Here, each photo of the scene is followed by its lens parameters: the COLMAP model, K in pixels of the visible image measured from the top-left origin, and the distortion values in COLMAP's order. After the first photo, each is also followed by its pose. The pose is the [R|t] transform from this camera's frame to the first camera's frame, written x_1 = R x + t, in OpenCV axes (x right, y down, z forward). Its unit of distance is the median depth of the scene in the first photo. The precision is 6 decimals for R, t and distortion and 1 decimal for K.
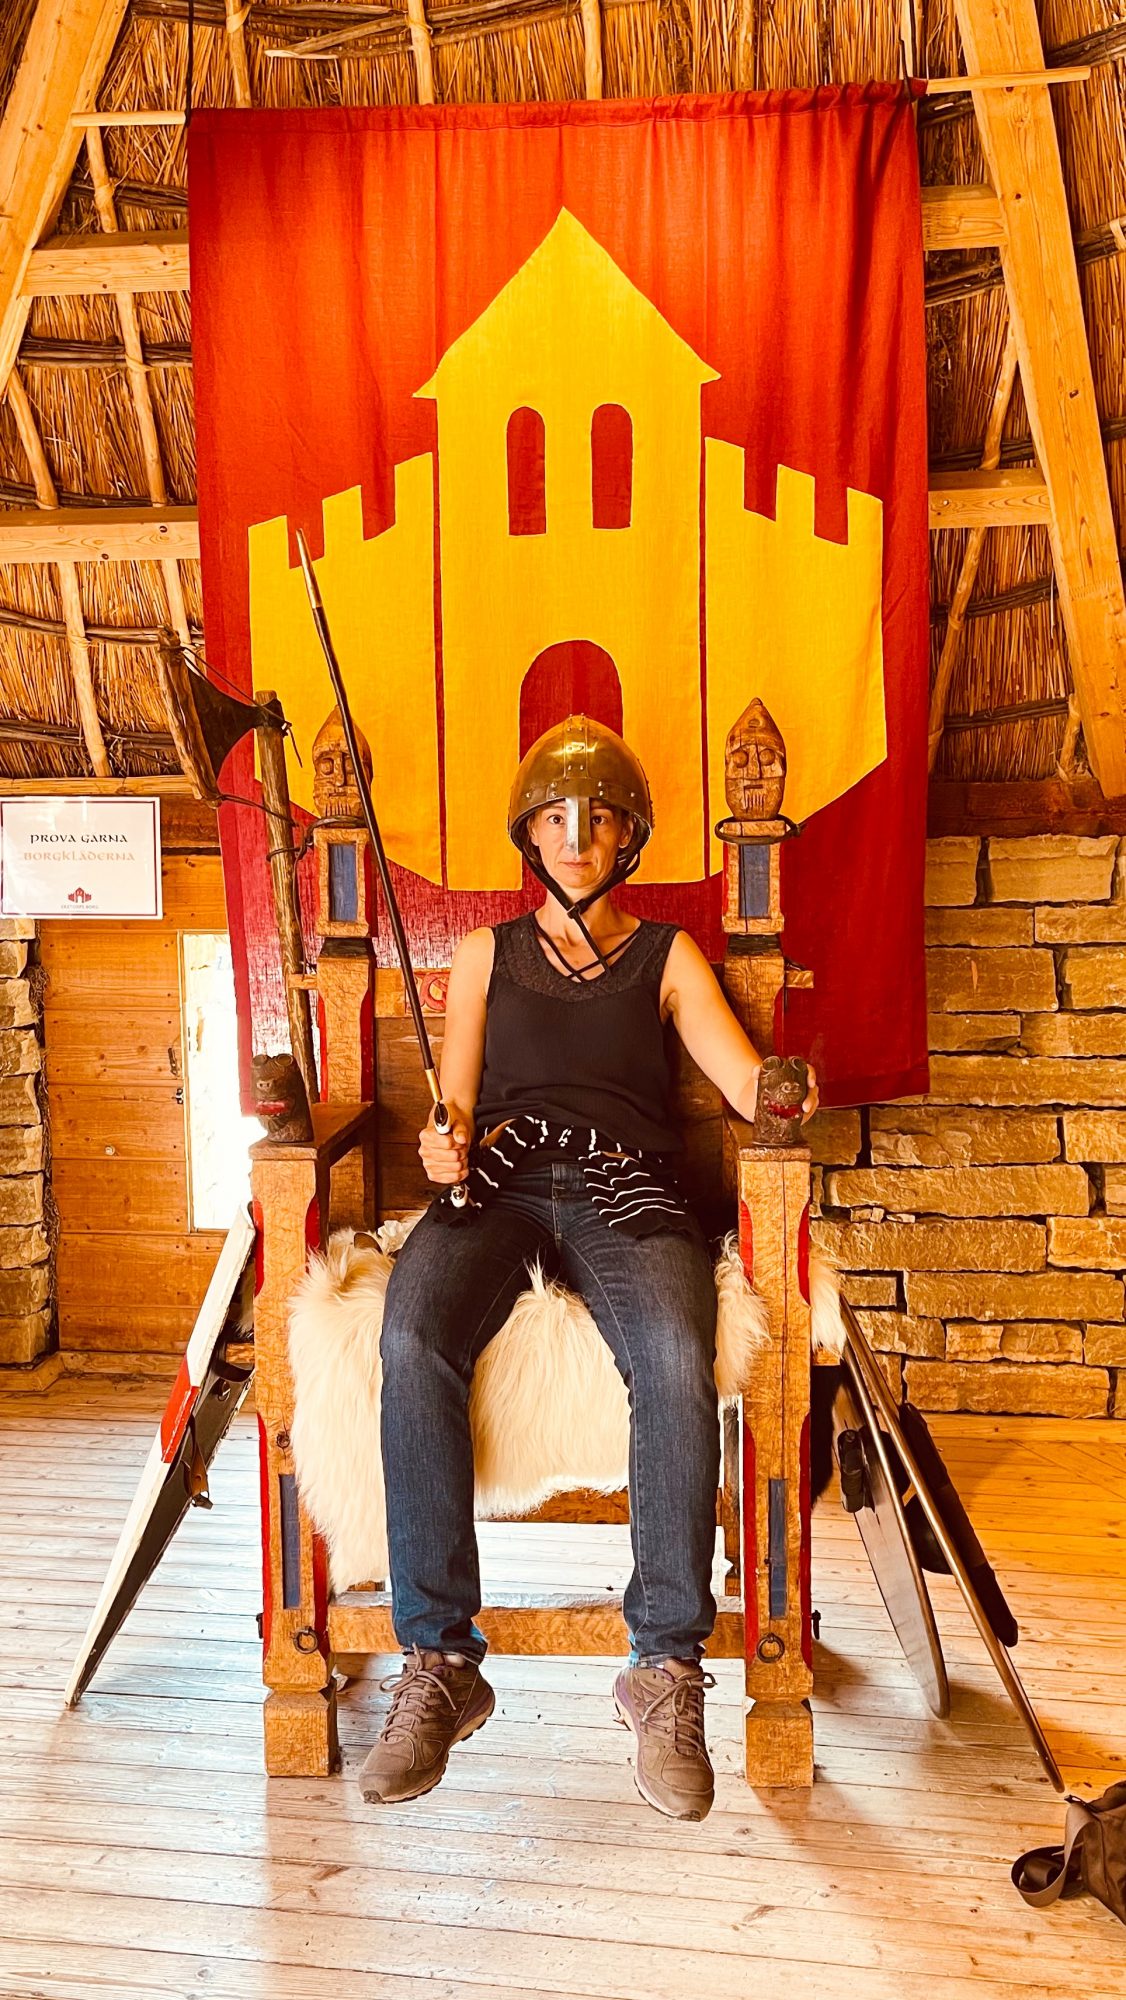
lens RADIAL K [[1778.1, 0, 513.7], [0, 1778.1, 1077.9], [0, 0, 1]] dist [-0.013585, 0.026135]
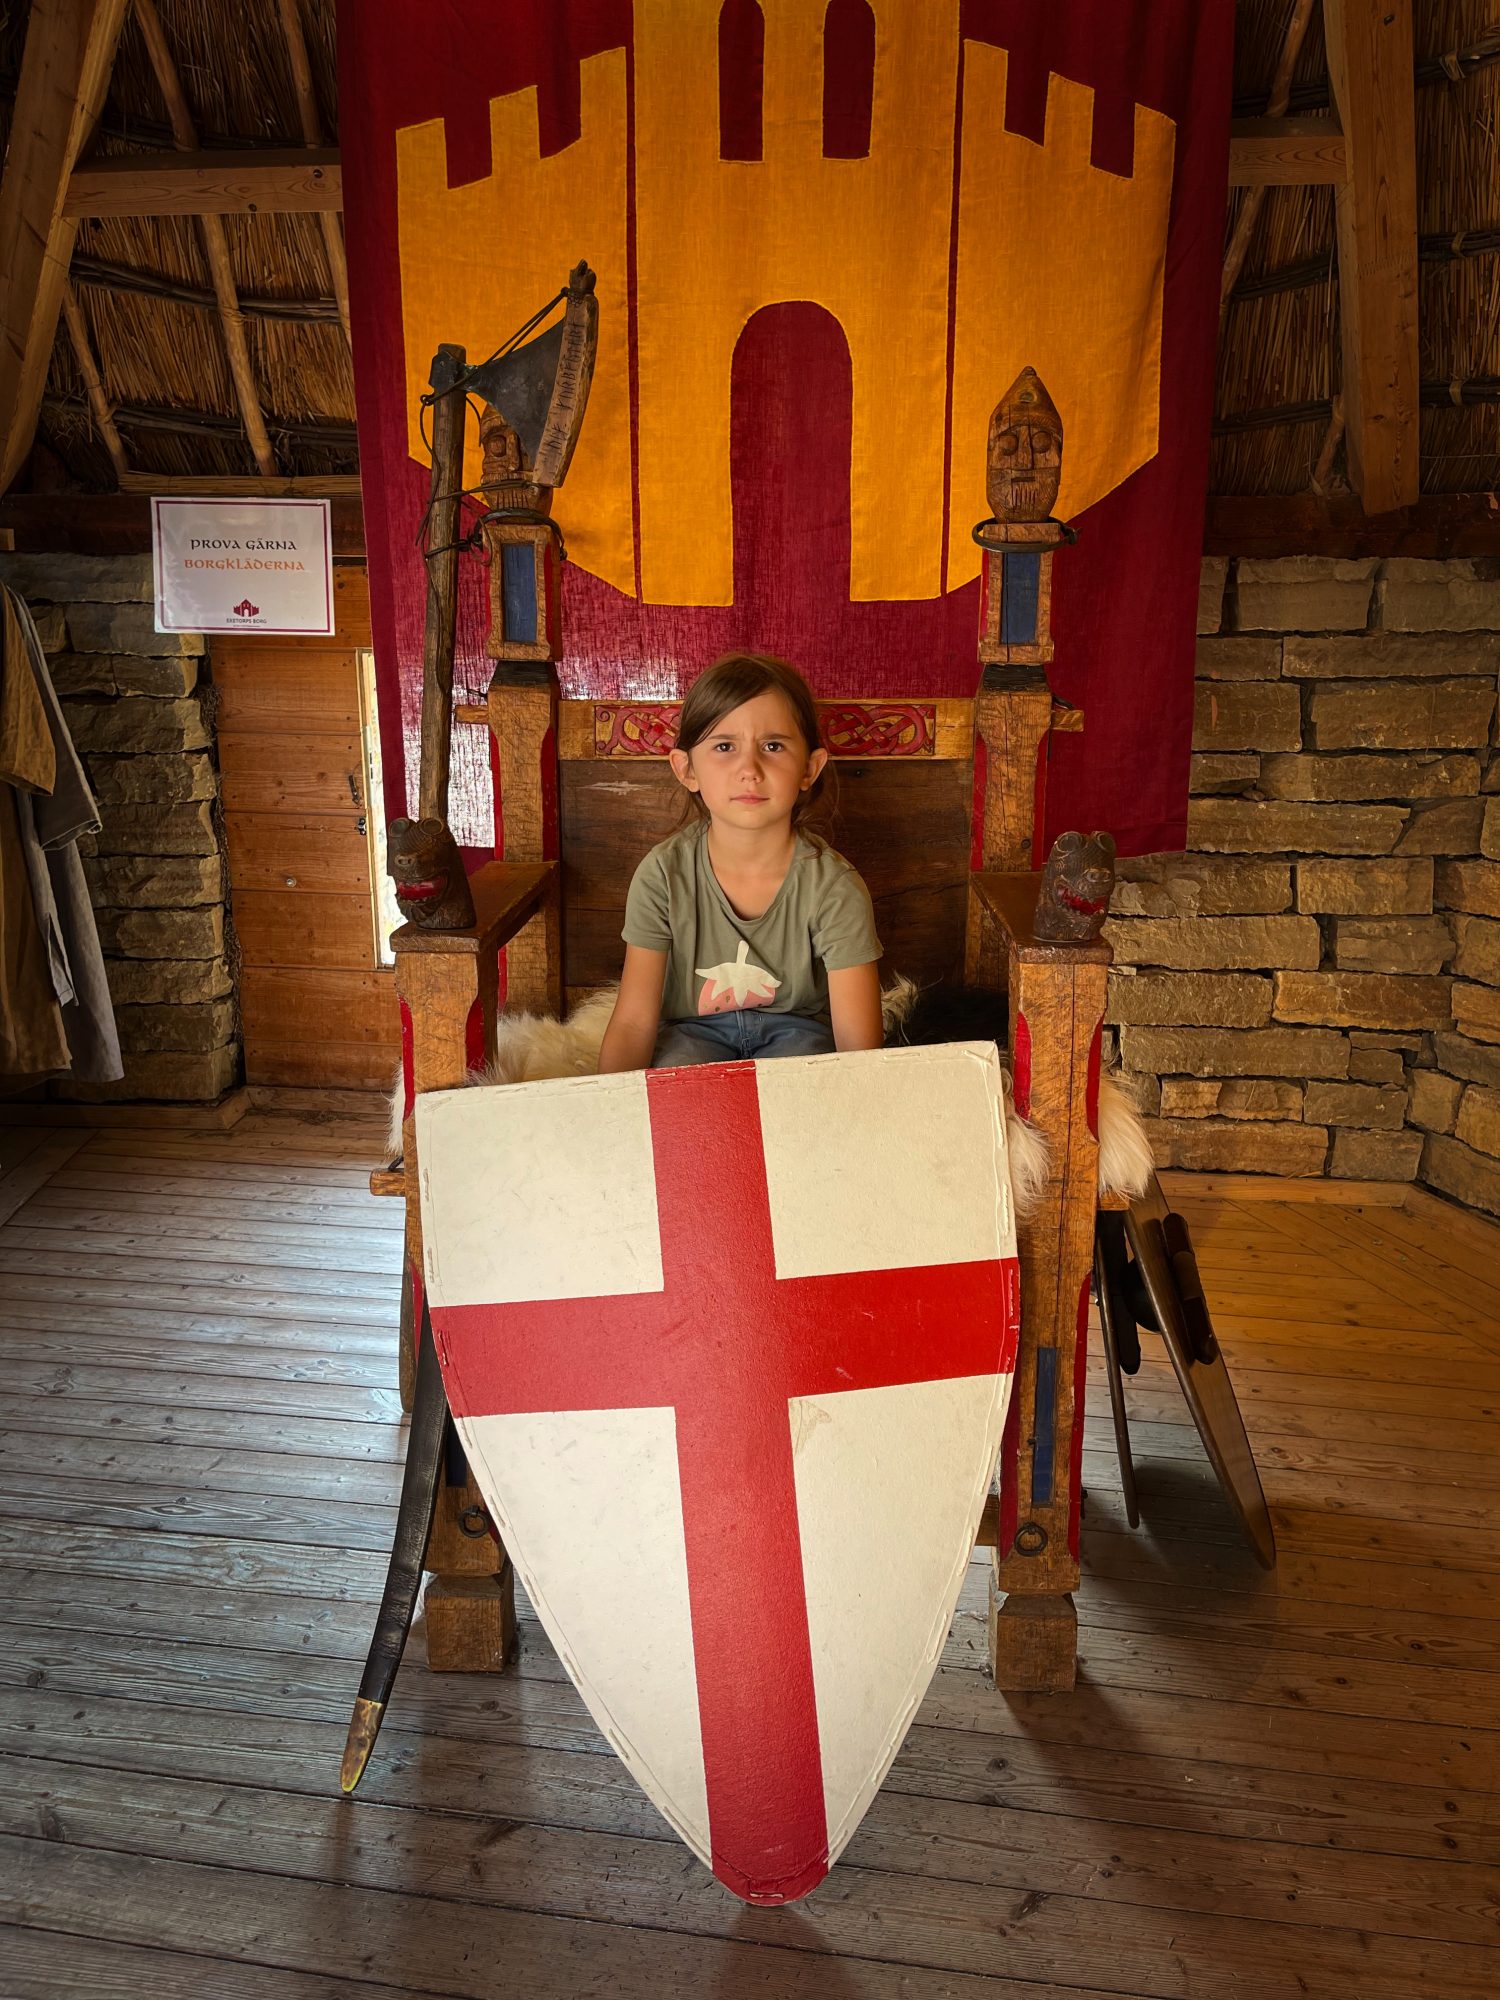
lens RADIAL K [[1488.4, 0, 746.6], [0, 1488.4, 1000.4], [0, 0, 1]] dist [0.021588, -0.034166]
pose [[0.999430, 0.007820, 0.032831, -0.011262], [-0.012523, 0.989267, 0.145580, -0.024302], [-0.031341, -0.145908, 0.988802, 0.278164]]
